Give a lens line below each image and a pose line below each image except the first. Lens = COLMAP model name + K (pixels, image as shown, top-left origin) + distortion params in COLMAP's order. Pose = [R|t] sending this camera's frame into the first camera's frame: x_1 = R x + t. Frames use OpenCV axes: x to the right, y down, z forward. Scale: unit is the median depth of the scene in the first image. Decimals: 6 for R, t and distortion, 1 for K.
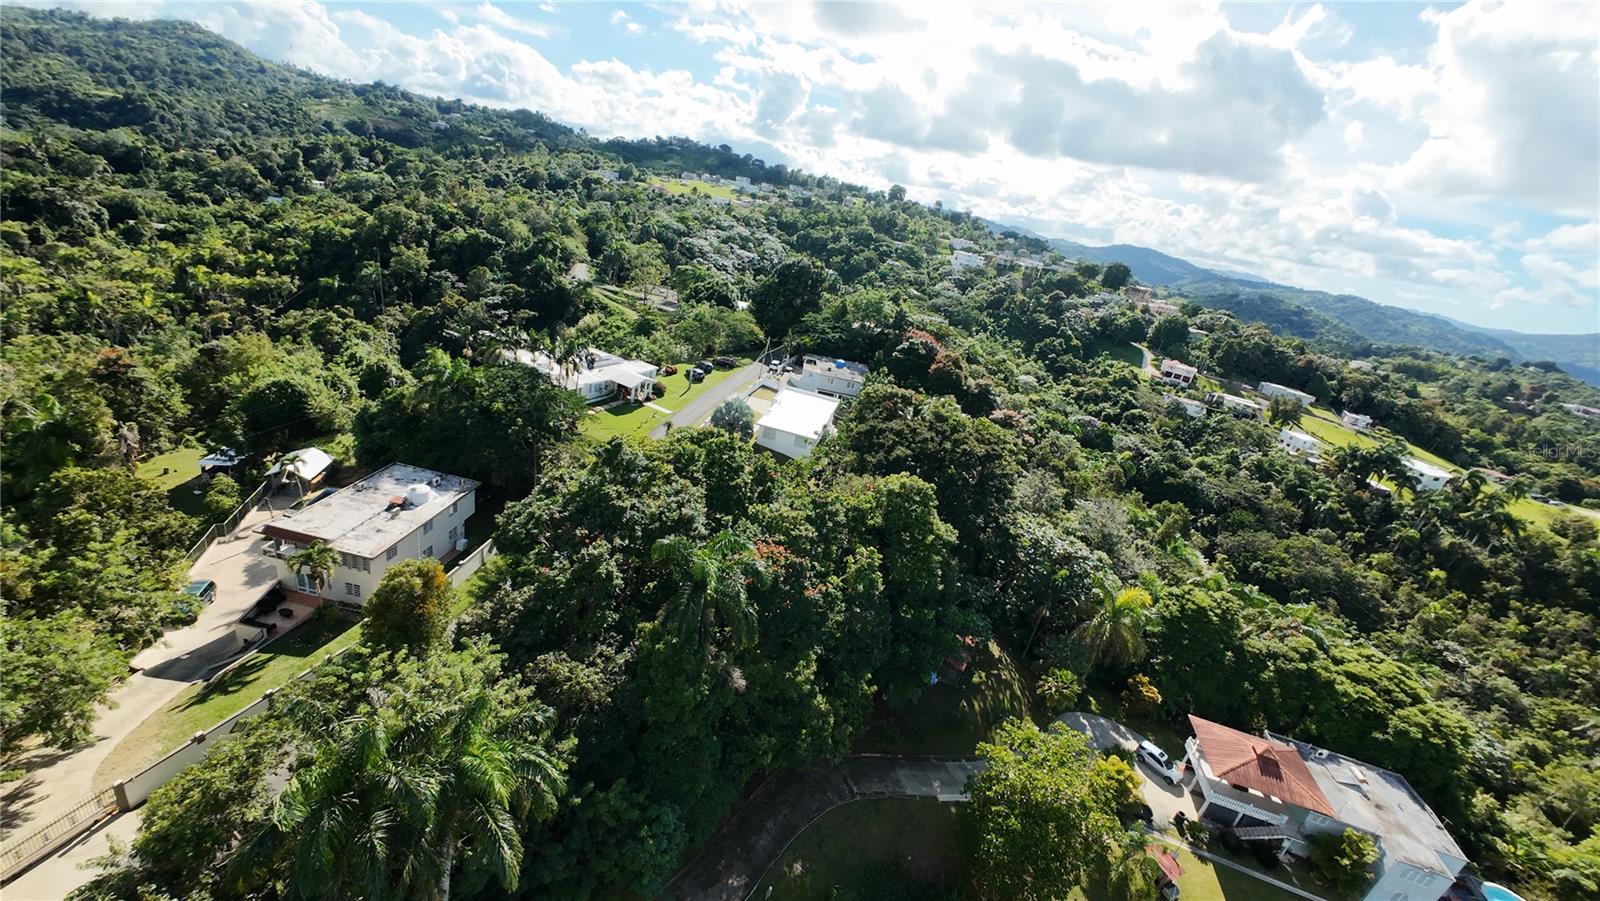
lens RADIAL K [[630.2, 0, 800.0], [0, 630.2, 450.5], [0, 0, 1]] dist [-0.000410, 0.000288]
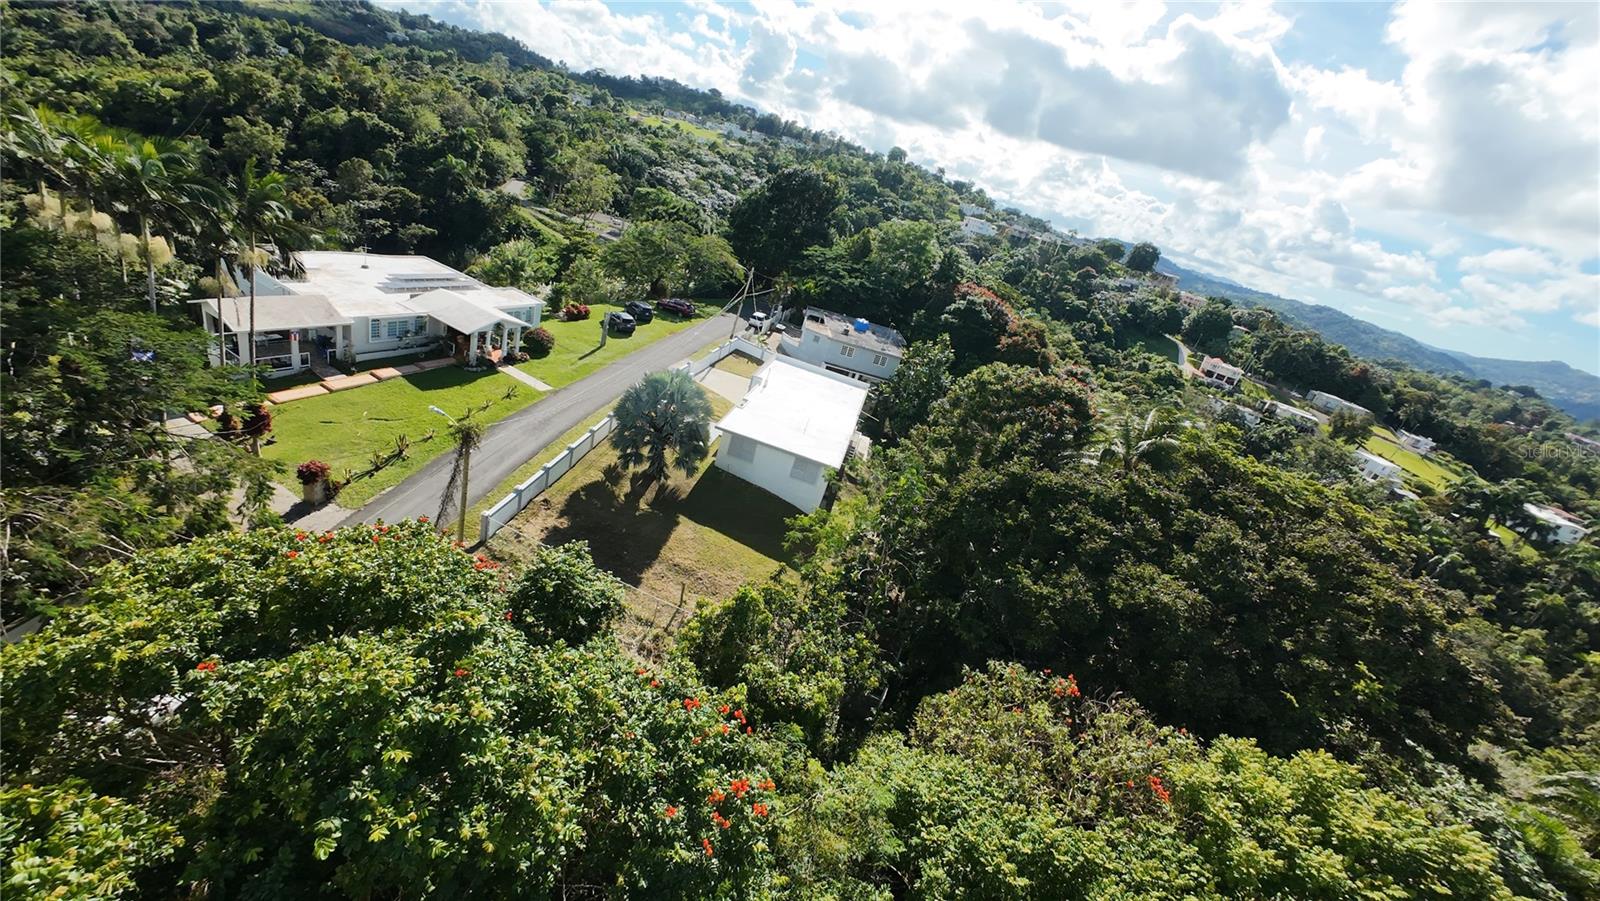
lens RADIAL K [[630.2, 0, 800.0], [0, 630.2, 450.5], [0, 0, 1]] dist [-0.000410, 0.000288]
pose [[0.996791, 0.065586, 0.045883, -0.008381], [-0.067547, 0.996808, 0.042560, -0.015783], [-0.042945, -0.045523, 0.998040, 0.164920]]
